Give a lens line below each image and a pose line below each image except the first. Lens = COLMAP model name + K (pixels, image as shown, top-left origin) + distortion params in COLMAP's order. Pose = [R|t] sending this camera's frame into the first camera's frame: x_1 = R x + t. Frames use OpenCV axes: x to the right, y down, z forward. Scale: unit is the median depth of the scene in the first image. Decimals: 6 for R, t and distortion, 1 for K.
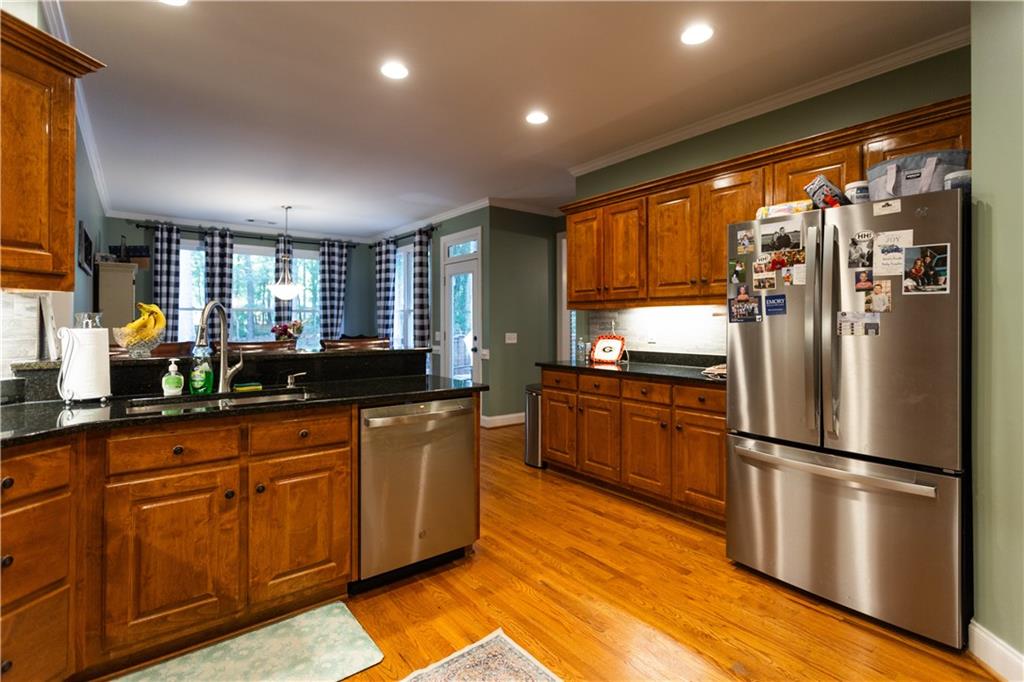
lens RADIAL K [[492.1, 0, 513.7], [0, 492.1, 318.6], [0, 0, 1]] dist [0.000212, 0.000076]
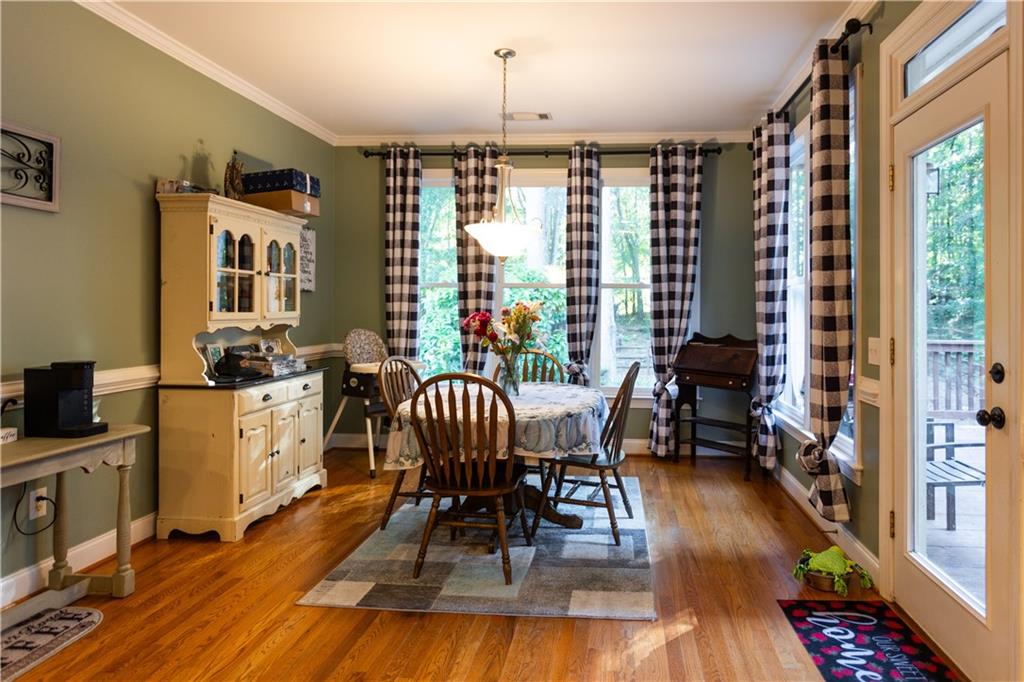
lens RADIAL K [[636.5, 0, 574.7], [0, 636.5, 305.6], [0, 0, 1]] dist [-0.006318, -0.000590]
pose [[0.747542, 0.000799, -0.664214, -0.041473], [-0.000215, 1.000000, 0.000962, 0.009999], [0.664214, -0.000576, 0.747542, 1.051265]]
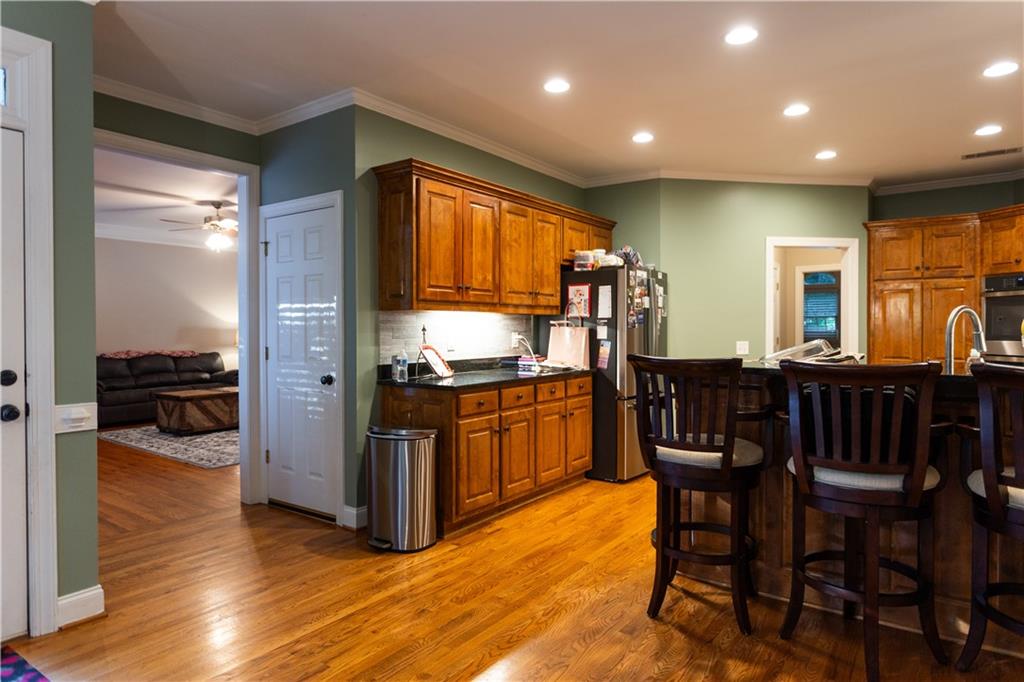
lens RADIAL K [[608.3, 0, 504.2], [0, 608.3, 336.5], [0, 0, 1]] dist [-0.006119, 0.000559]
pose [[-0.273264, -0.010808, 0.961878, -0.920824], [-0.008246, 0.999926, 0.008893, 0.014049], [-0.961904, -0.005502, -0.273333, 1.349481]]
